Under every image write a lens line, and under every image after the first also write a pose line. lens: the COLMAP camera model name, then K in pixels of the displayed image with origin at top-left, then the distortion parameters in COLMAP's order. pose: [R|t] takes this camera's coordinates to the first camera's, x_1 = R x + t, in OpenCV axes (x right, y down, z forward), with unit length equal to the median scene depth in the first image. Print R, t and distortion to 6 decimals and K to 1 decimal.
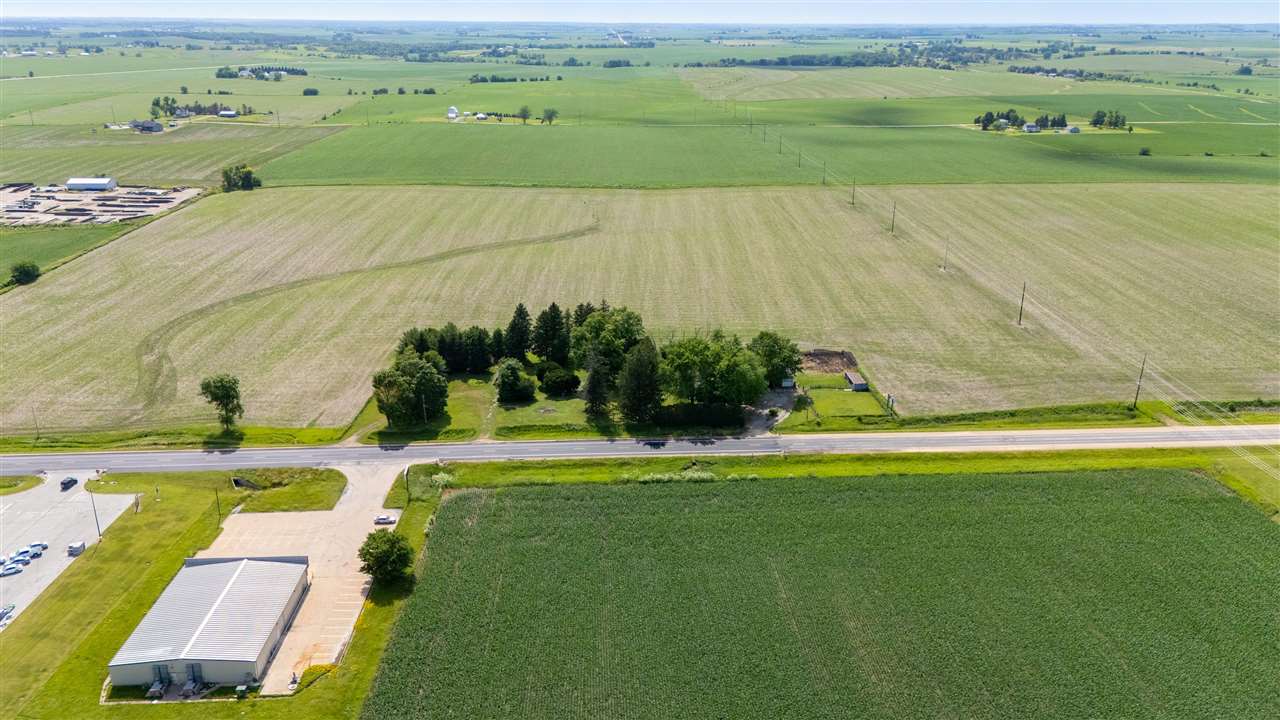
lens RADIAL K [[930.8, 0, 644.2], [0, 930.8, 391.4], [0, 0, 1]] dist [0.059137, -0.051006]
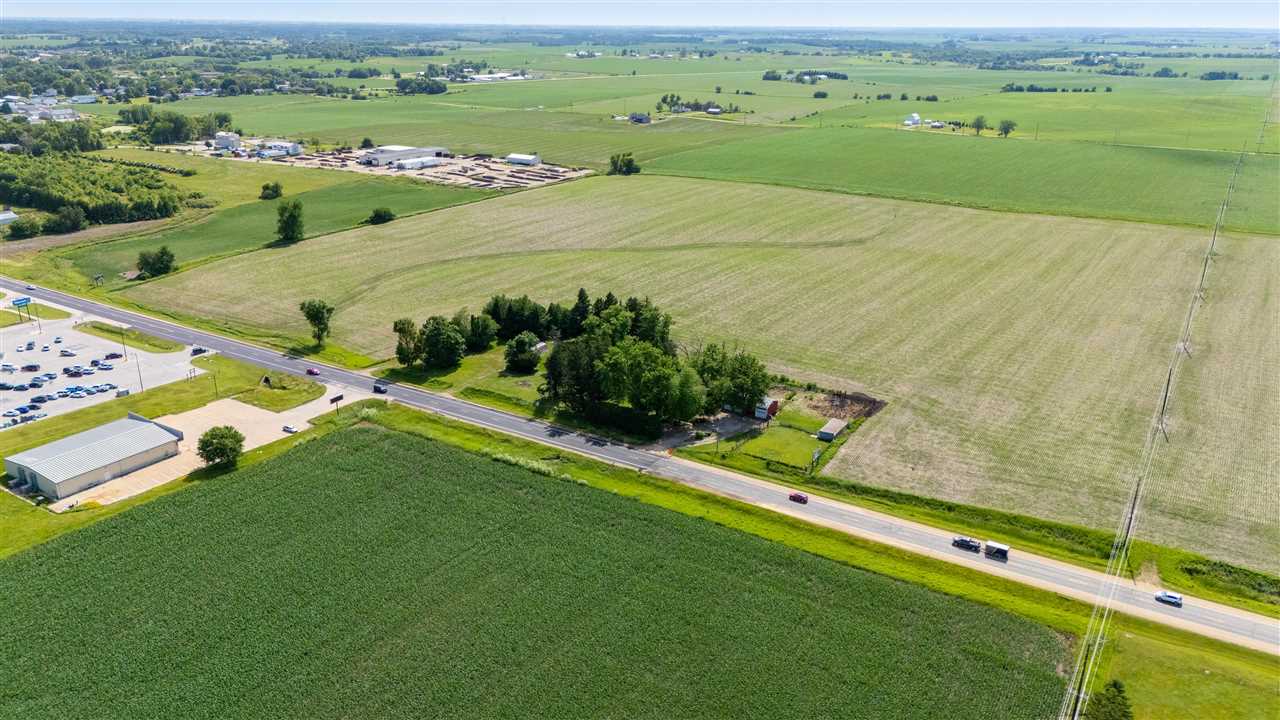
lens RADIAL K [[930.8, 0, 644.2], [0, 930.8, 391.4], [0, 0, 1]] dist [0.059137, -0.051006]
pose [[0.817893, 0.212613, -0.534646, 0.549362], [-0.216184, 0.974694, 0.056893, -0.058528], [0.533213, 0.069049, 0.843159, 0.159620]]
